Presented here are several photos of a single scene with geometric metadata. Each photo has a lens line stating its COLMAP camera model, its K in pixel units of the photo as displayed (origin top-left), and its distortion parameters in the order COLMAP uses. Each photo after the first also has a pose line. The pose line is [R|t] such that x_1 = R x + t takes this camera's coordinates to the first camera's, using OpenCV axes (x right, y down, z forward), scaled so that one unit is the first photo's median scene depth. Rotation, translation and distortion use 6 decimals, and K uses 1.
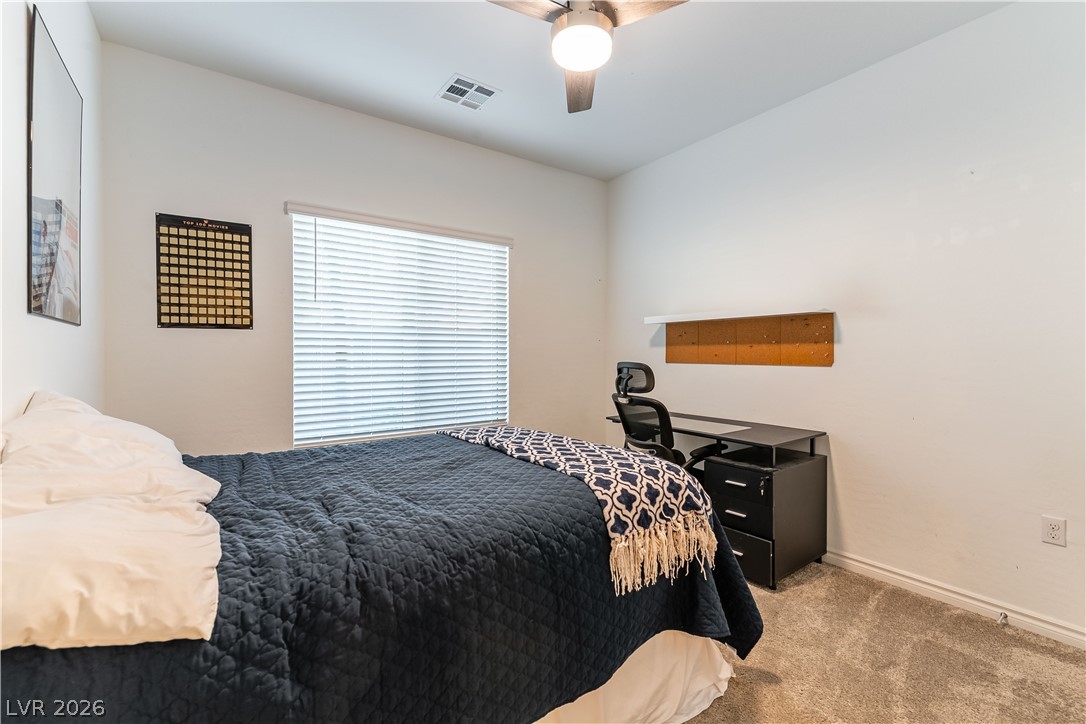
lens RADIAL K [[466.3, 0, 547.0], [0, 466.3, 356.5], [0, 0, 1]] dist [-0.002048, -0.000136]
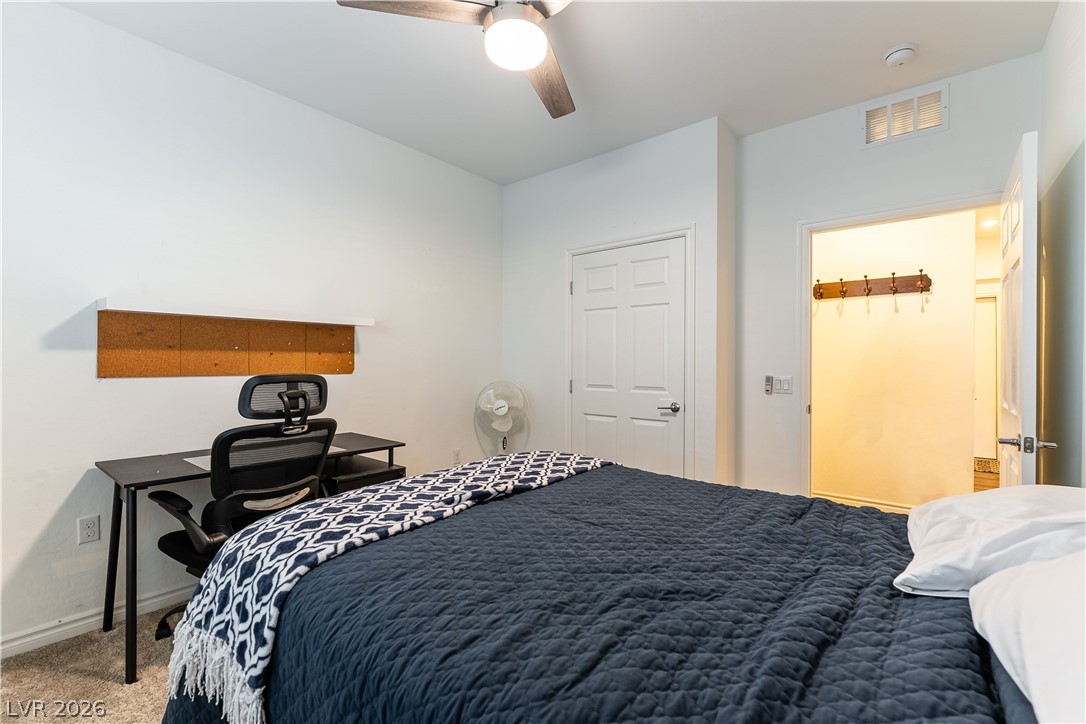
lens RADIAL K [[471.7, 0, 543.0], [0, 471.7, 362.0], [0, 0, 1]] dist [-0.000767, -0.000018]
pose [[-0.254548, -0.000958, 0.967060, -0.585629], [0.002408, 0.999996, 0.001624, -0.007349], [-0.967057, 0.002742, -0.254544, 0.789153]]
